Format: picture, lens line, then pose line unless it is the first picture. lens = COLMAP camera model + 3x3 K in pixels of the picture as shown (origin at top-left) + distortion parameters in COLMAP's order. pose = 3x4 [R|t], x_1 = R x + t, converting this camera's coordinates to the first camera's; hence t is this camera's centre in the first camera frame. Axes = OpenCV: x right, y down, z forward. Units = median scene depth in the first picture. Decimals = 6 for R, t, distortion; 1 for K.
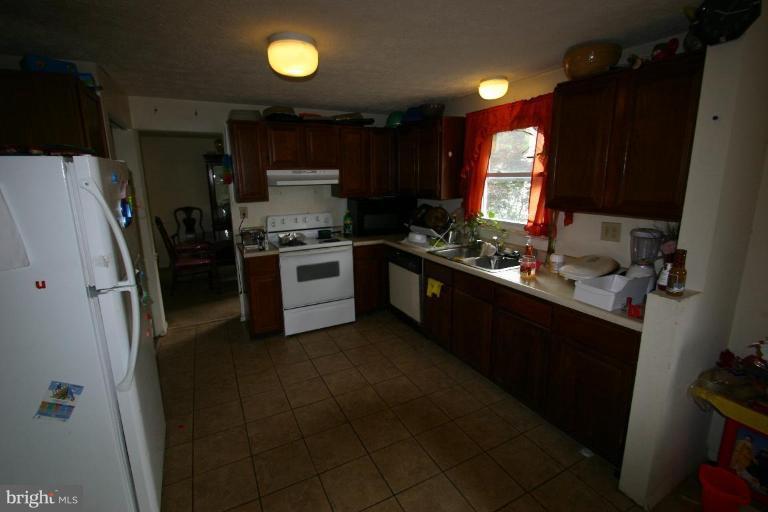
lens RADIAL K [[351.4, 0, 379.7], [0, 351.4, 250.8], [0, 0, 1]] dist [0.001800, -0.012896]
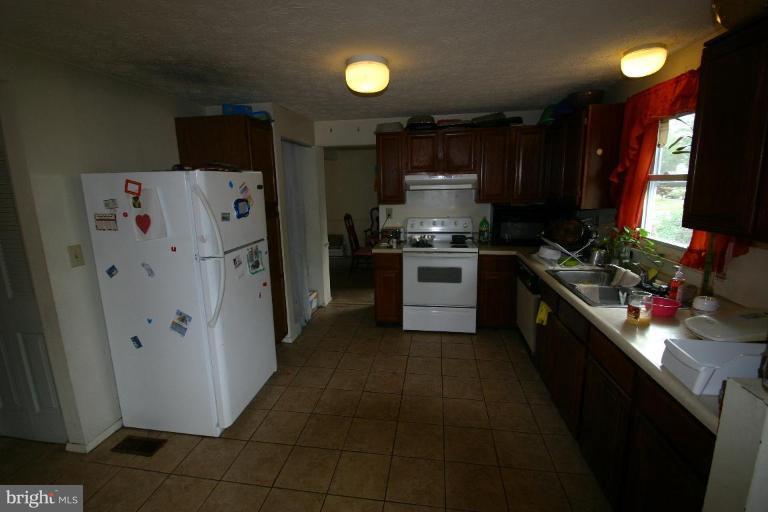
lens RADIAL K [[351.4, 0, 379.7], [0, 351.4, 250.8], [0, 0, 1]] dist [0.001800, -0.012896]
pose [[0.803187, 0.108818, -0.585704, 0.280040], [-0.114294, 0.993059, 0.027767, -0.019040], [0.584660, 0.044640, 0.810049, 0.079459]]
